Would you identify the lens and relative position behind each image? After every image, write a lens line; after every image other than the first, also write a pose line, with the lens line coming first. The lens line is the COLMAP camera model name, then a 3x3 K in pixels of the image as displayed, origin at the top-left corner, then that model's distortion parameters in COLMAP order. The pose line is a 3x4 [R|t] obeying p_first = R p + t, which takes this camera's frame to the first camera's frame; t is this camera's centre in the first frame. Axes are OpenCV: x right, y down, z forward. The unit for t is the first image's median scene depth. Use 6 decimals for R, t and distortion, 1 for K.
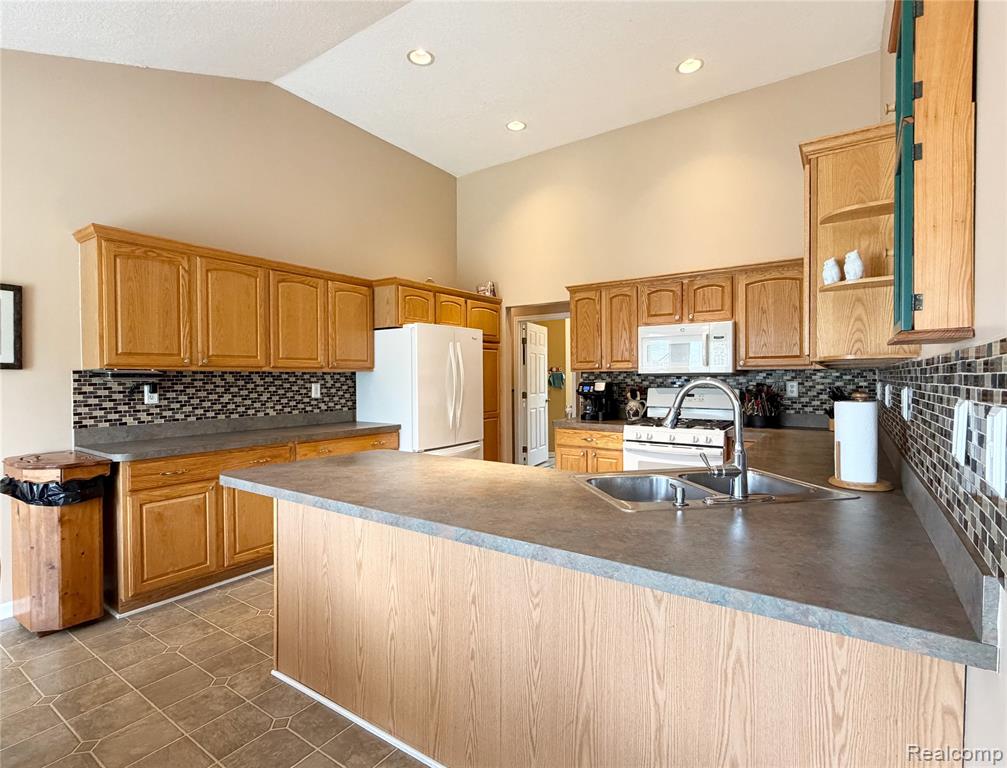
lens RADIAL K [[512.9, 0, 502.7], [0, 512.9, 373.8], [0, 0, 1]] dist [0.061906, 0.000080]
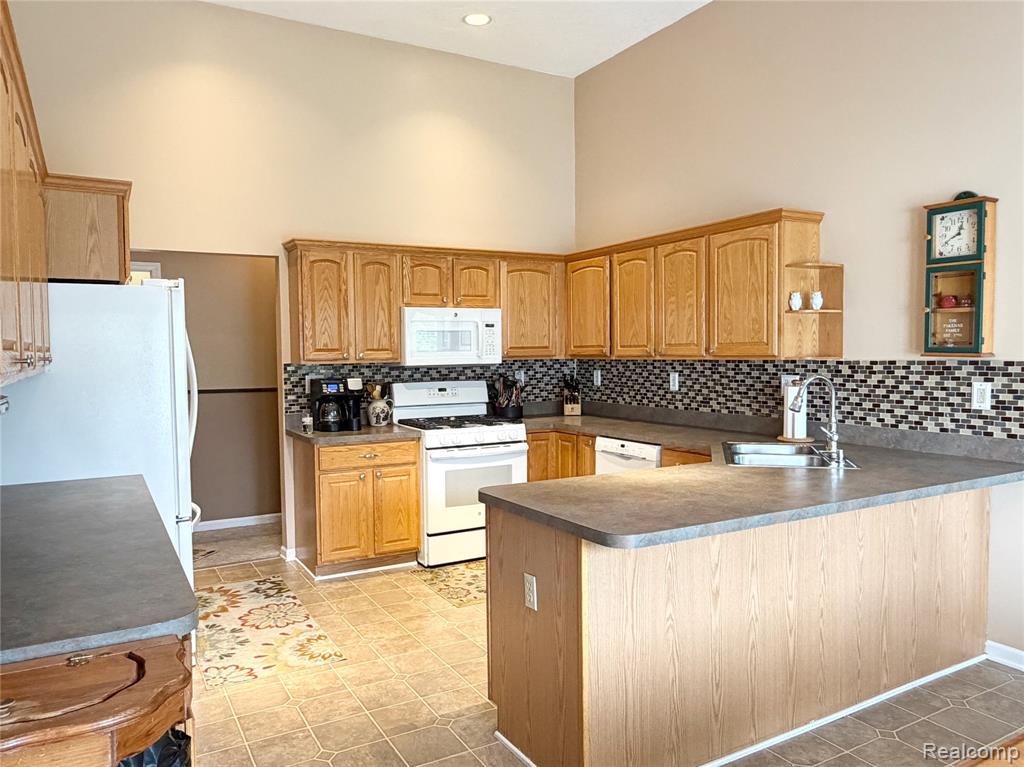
lens RADIAL K [[736.2, 0, 512.0], [0, 736.2, 383.5], [0, 0, 1]] dist [0.001426, -0.001913]
pose [[0.431396, -0.034247, 0.901513, -0.713071], [0.012922, 0.999411, 0.031783, -0.006944], [-0.902070, -0.002062, 0.431584, 0.372276]]
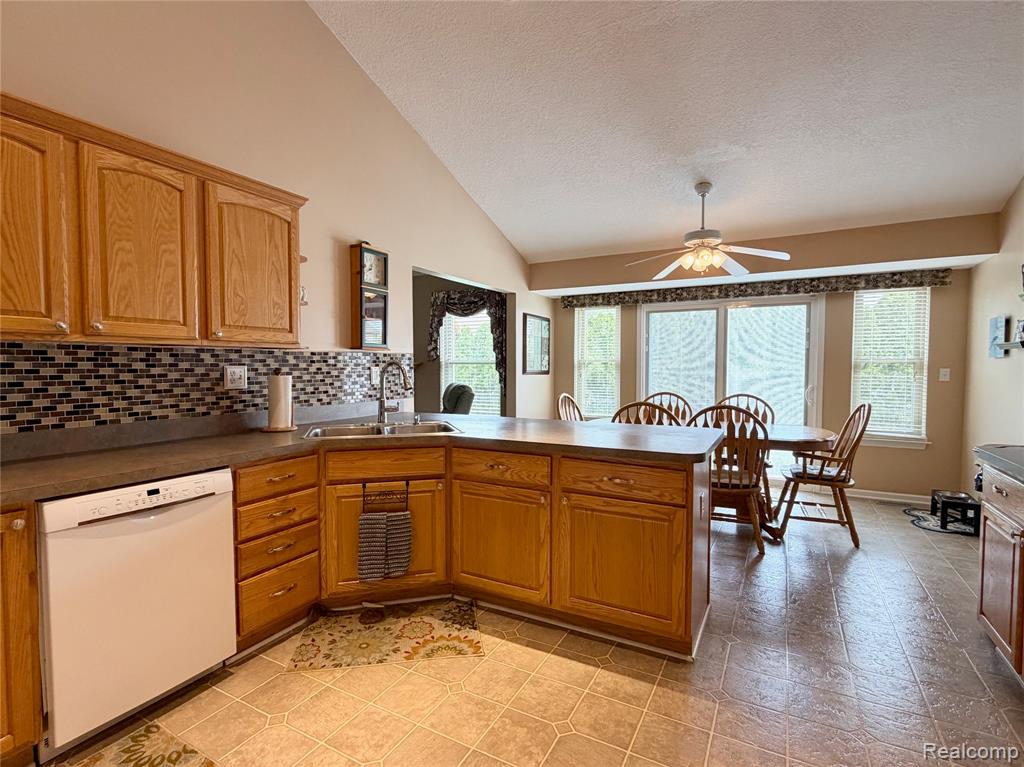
lens RADIAL K [[505.3, 0, 512.0], [0, 505.3, 383.5], [0, 0, 1]] dist [-0.000382, 0.000408]
pose [[-0.994460, 0.013068, -0.104302, 0.073050], [0.008431, 0.998962, 0.044773, 0.015128], [0.104779, 0.043646, -0.993537, 1.131712]]
